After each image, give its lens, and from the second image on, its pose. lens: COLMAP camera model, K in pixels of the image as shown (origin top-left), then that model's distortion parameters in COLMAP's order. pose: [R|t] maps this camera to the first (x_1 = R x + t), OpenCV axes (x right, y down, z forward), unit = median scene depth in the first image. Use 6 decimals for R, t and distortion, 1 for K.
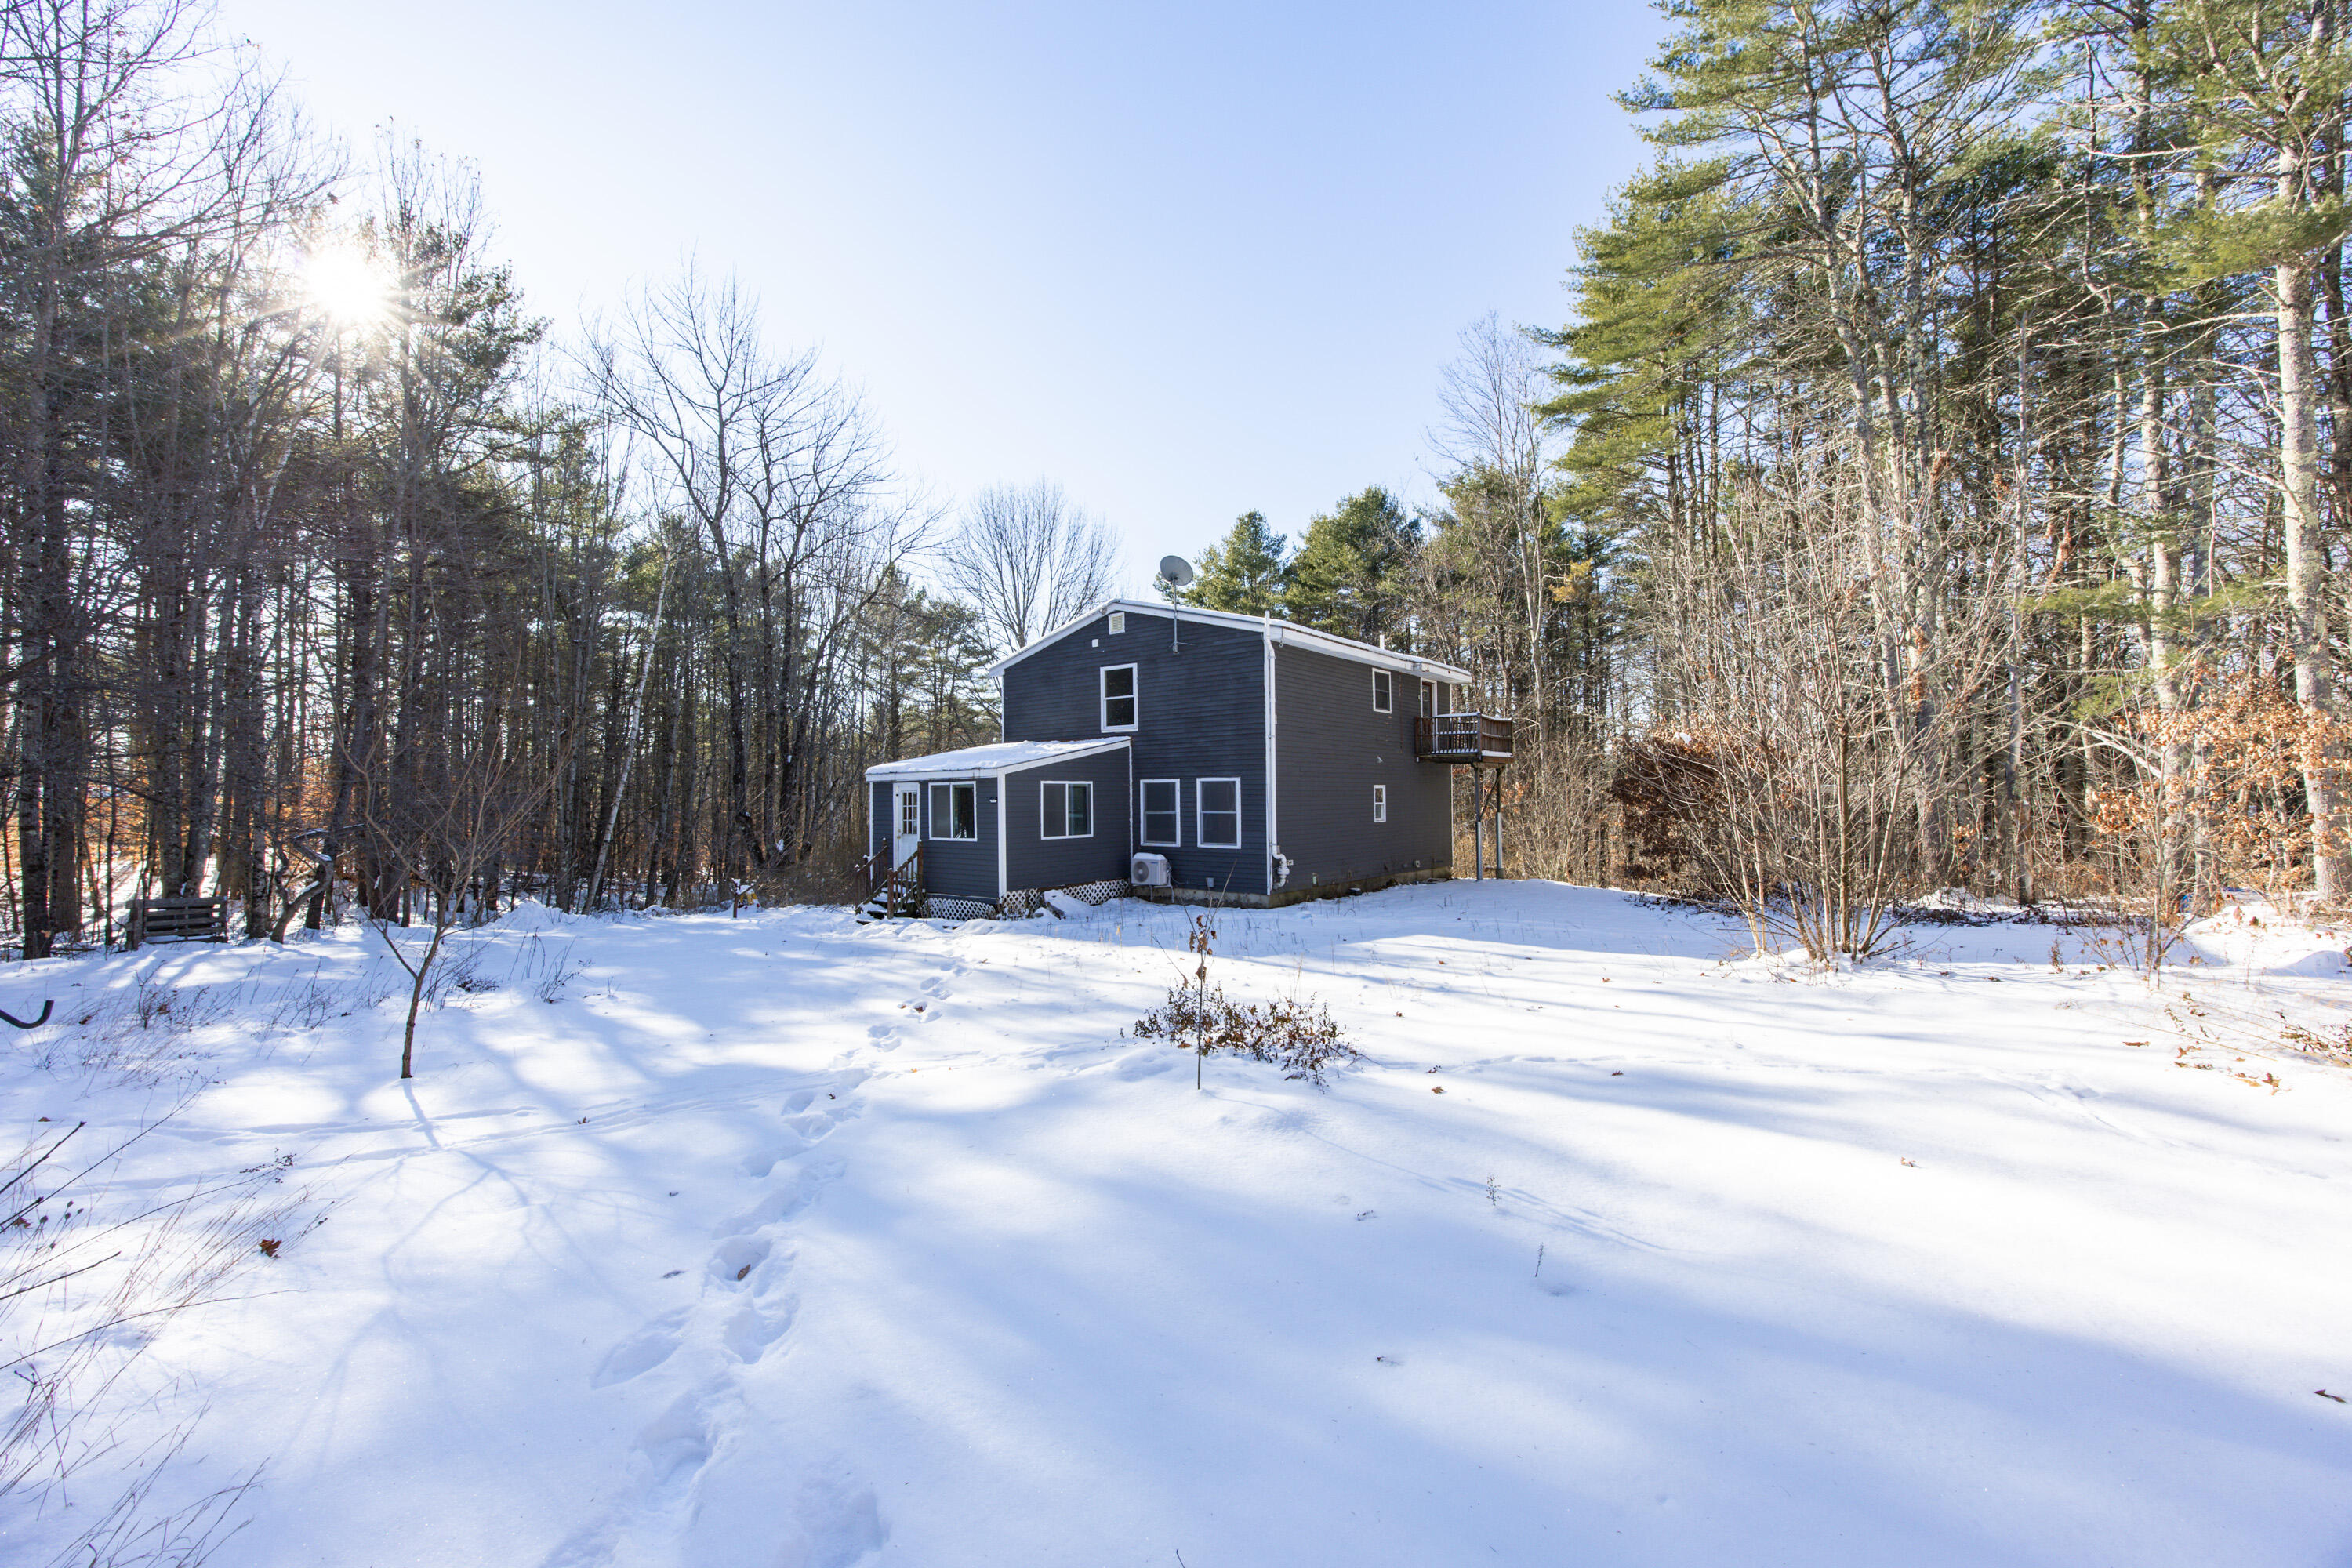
lens RADIAL K [[911.9, 0, 1168.6], [0, 911.9, 791.3], [0, 0, 1]] dist [-0.001936, 0.000561]
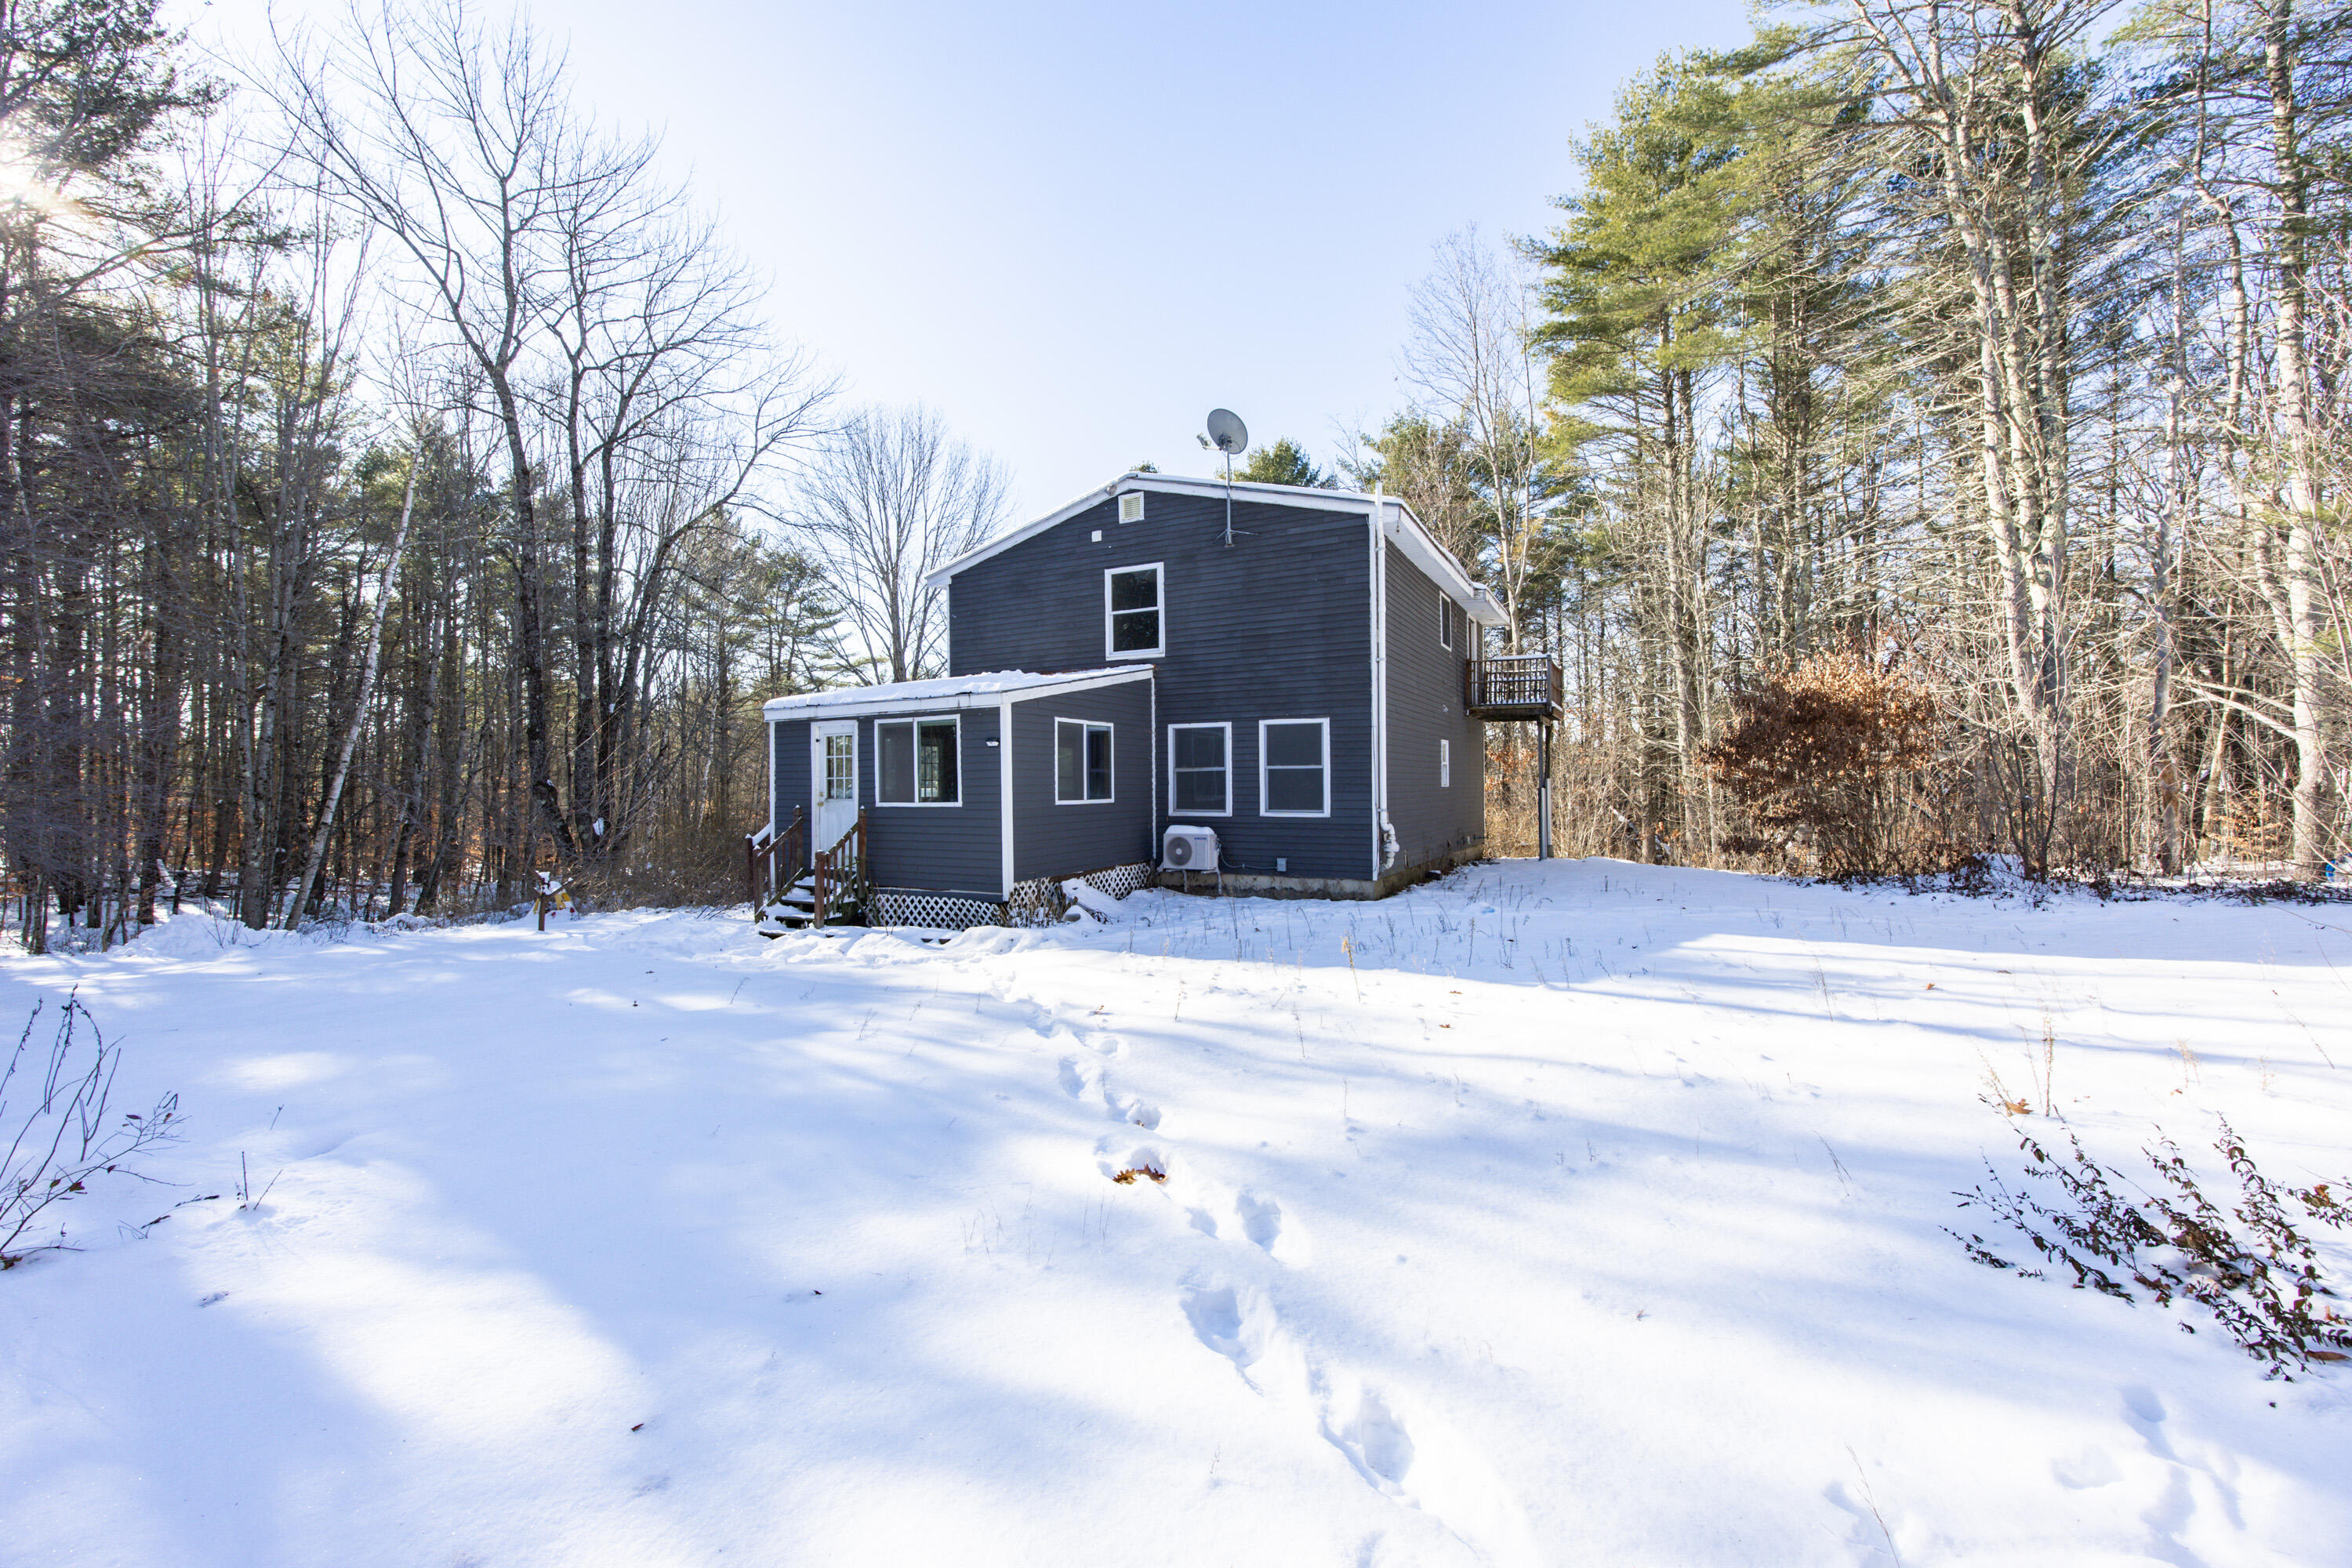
lens RADIAL K [[911.9, 0, 1166.5], [0, 911.9, 790.8], [0, 0, 1]] dist [-0.001936, 0.000561]
pose [[0.983048, 0.000863, 0.183346, -0.160580], [-0.002556, 0.999956, 0.008999, 0.032299], [-0.183330, -0.009315, 0.983007, 0.284229]]
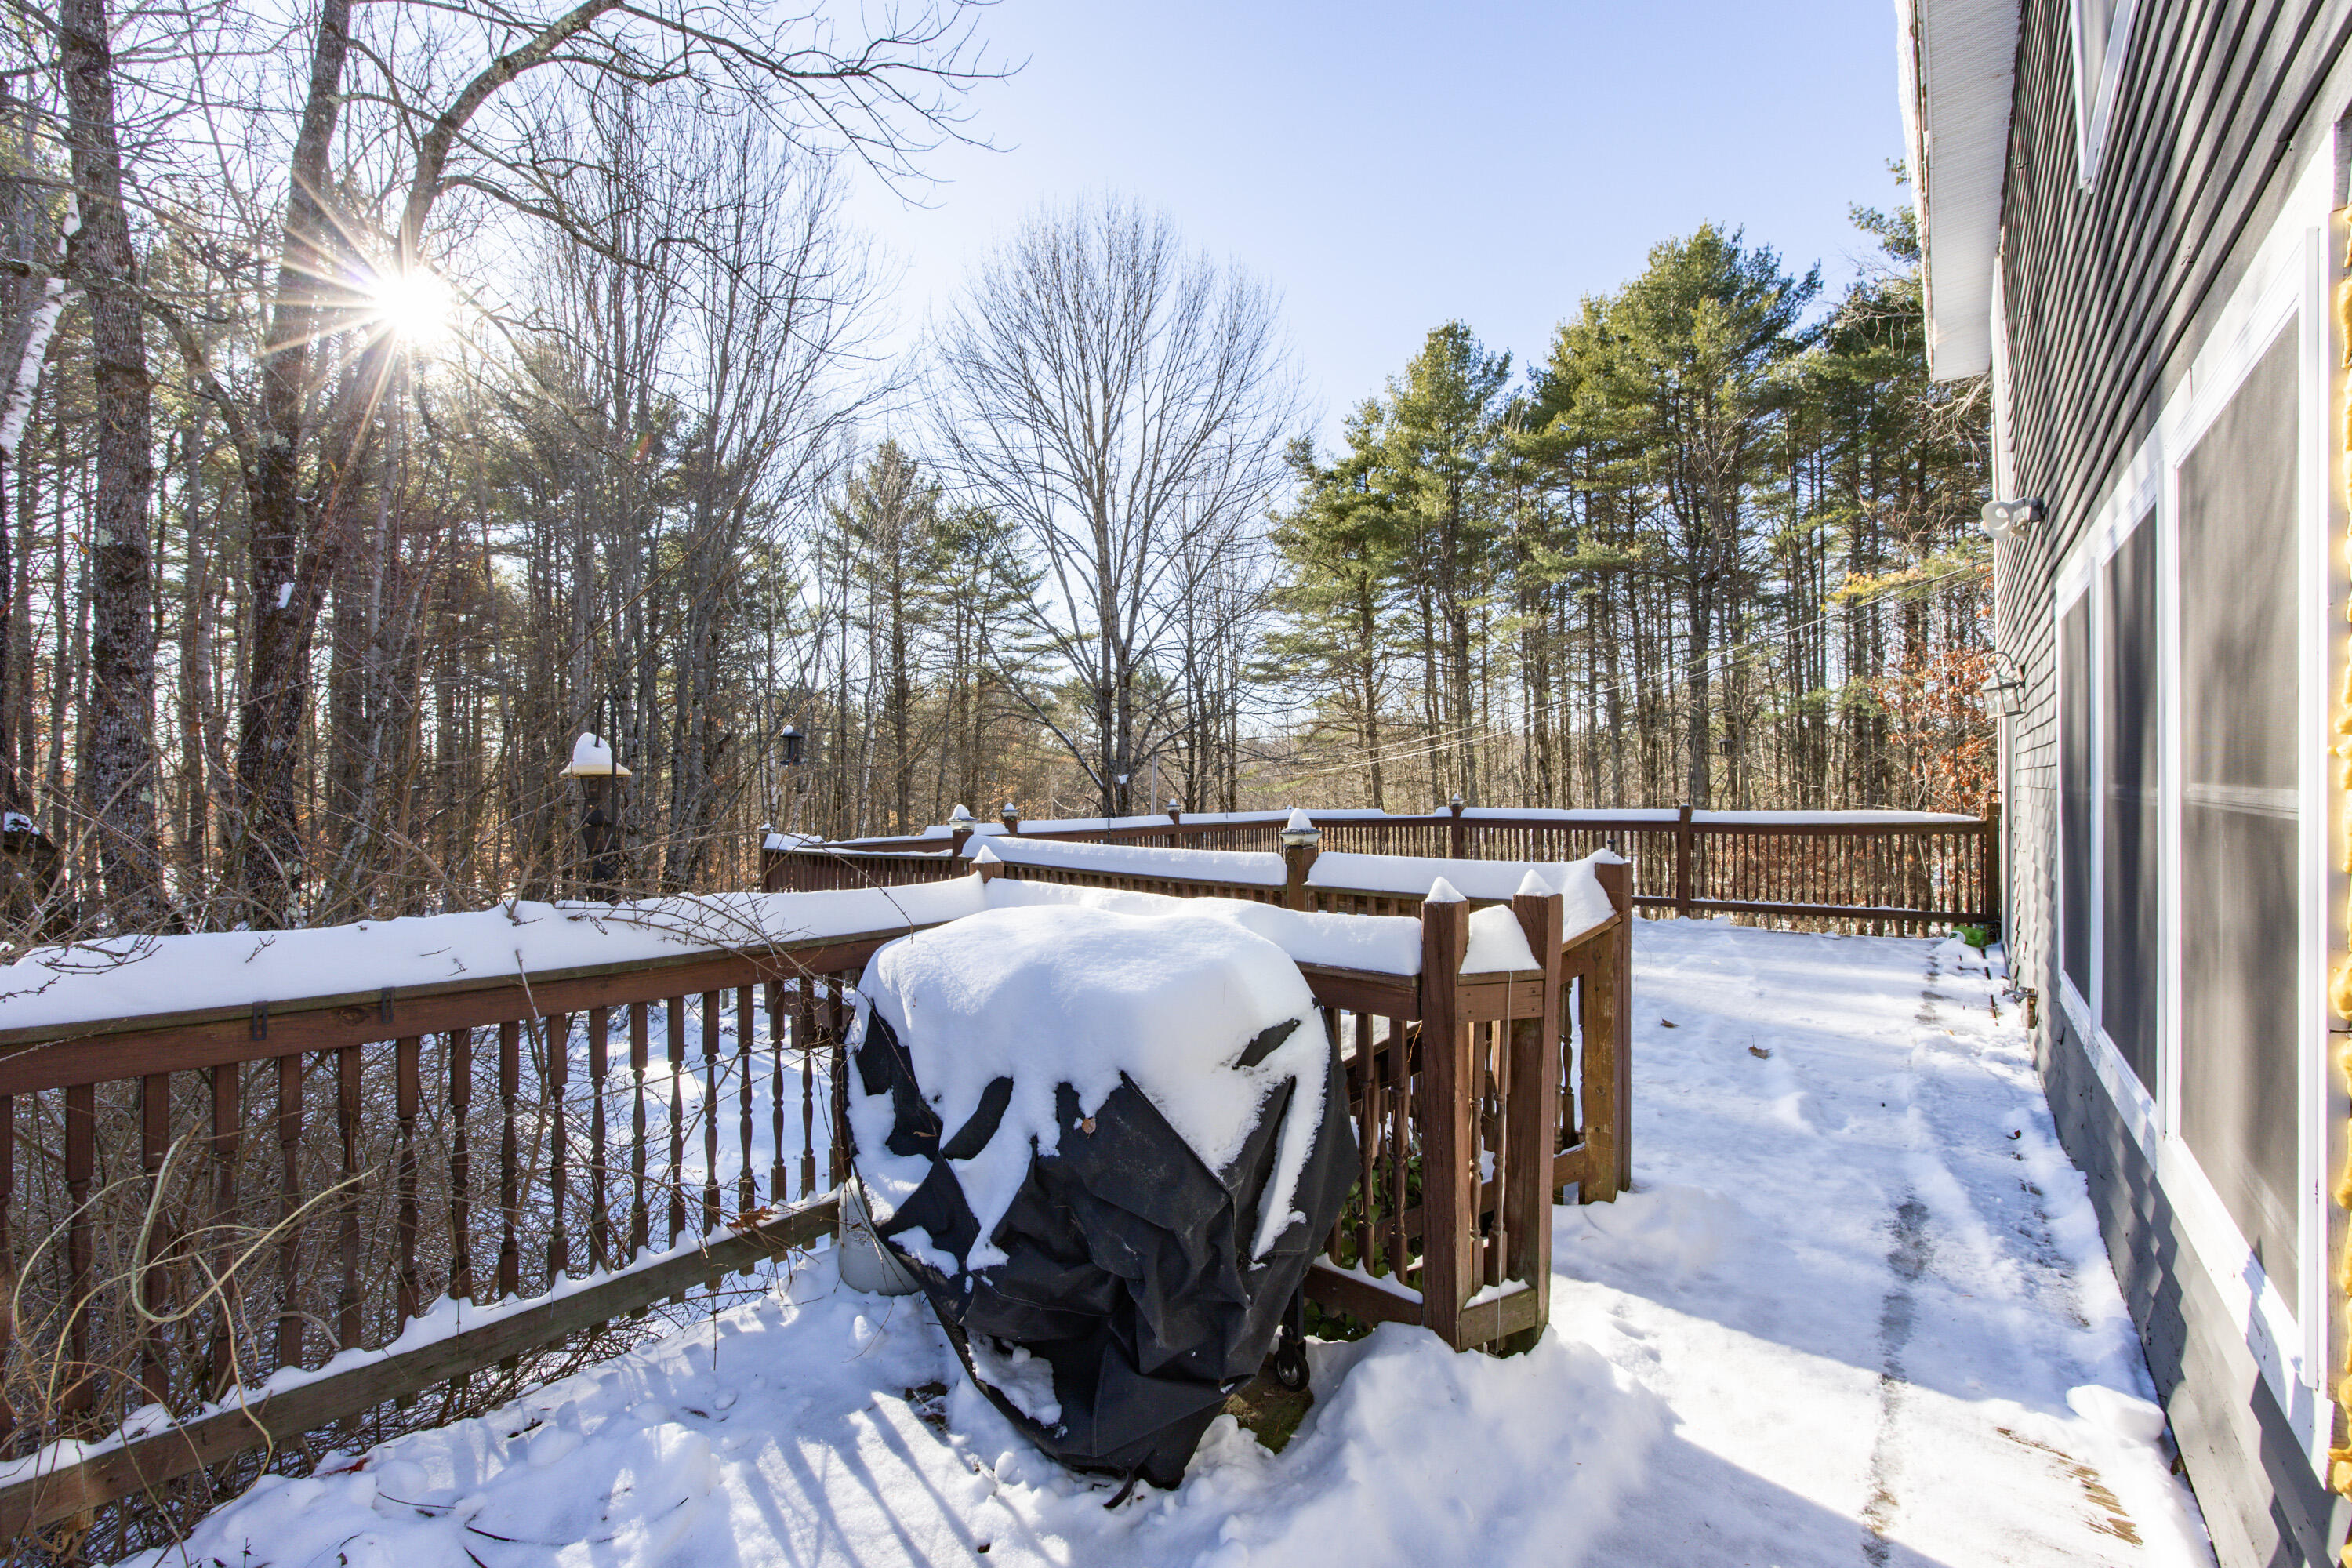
lens RADIAL K [[911.9, 0, 1180.8], [0, 911.9, 798.5], [0, 0, 1]] dist [-0.001936, 0.000561]
pose [[0.999574, -0.011309, -0.026917, -0.234943], [0.011676, 0.999841, 0.013513, 0.028481], [0.026760, -0.013821, 0.999546, 1.047264]]
